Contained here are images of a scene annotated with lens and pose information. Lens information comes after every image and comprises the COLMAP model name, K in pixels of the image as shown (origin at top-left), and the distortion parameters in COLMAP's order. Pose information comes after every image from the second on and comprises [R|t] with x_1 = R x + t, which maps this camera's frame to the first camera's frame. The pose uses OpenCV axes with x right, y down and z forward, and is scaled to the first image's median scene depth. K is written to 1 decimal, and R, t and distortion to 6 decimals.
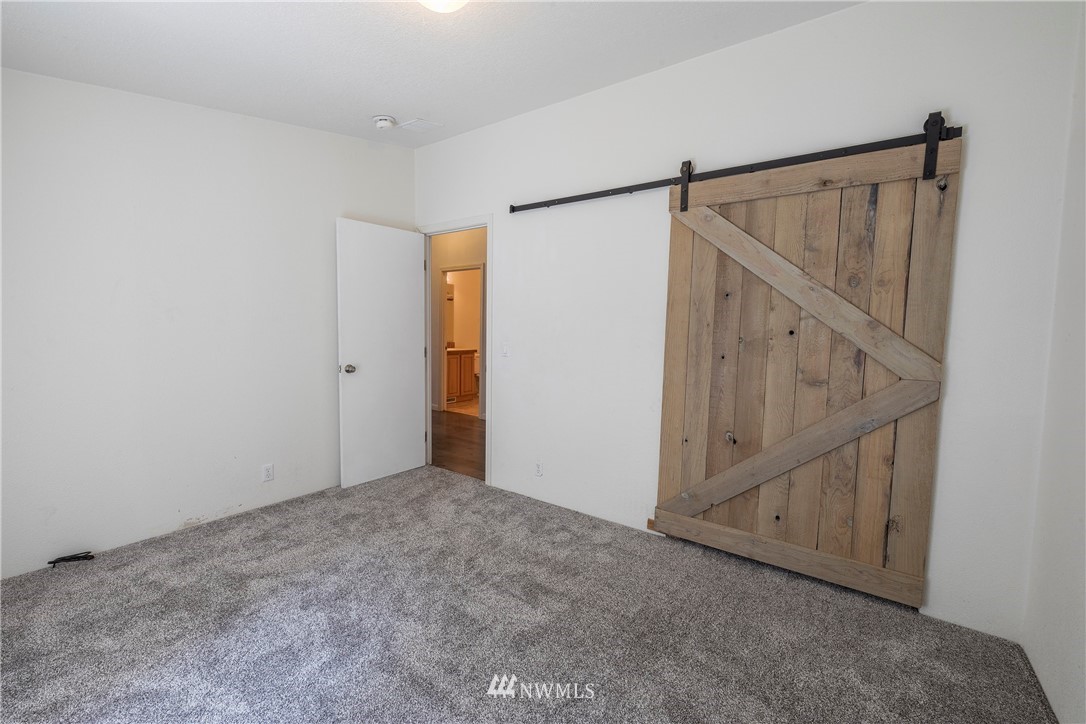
lens RADIAL K [[463.8, 0, 543.1], [0, 463.8, 334.8], [0, 0, 1]] dist [0.022515, -0.000024]
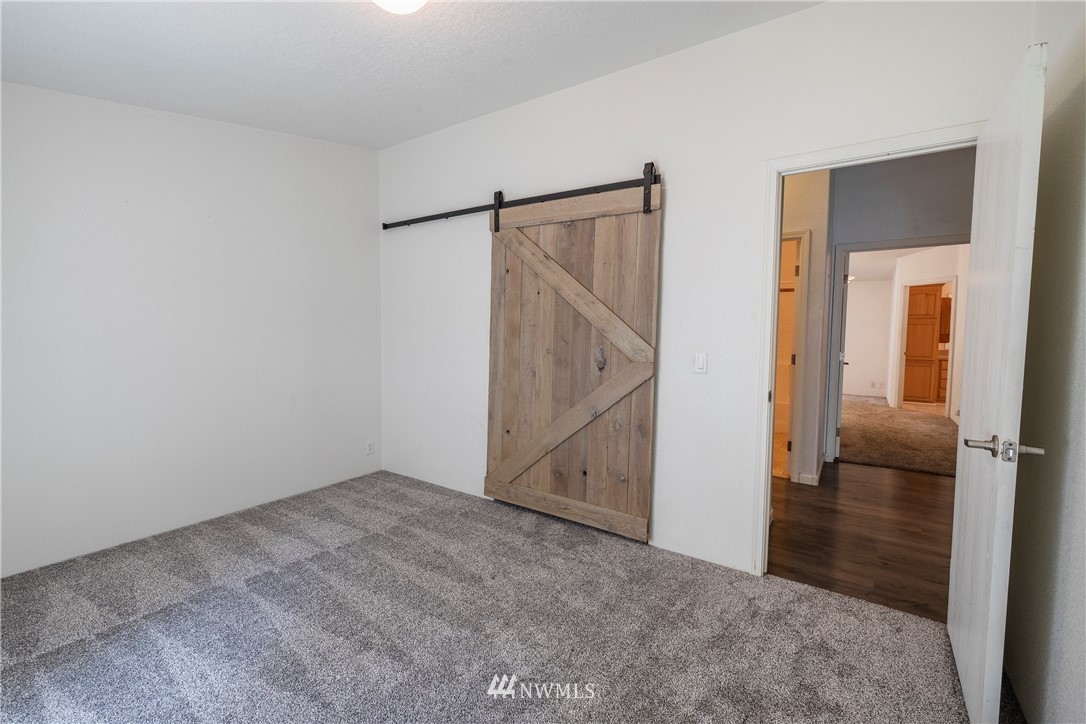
lens RADIAL K [[479.1, 0, 520.5], [0, 479.1, 356.5], [0, 0, 1]] dist [0.001679, 0.000406]
pose [[0.999938, 0.000432, -0.011115, 0.380019], [-0.000034, 0.999360, 0.035772, 0.012976], [0.011123, -0.035769, 0.999298, -0.262427]]
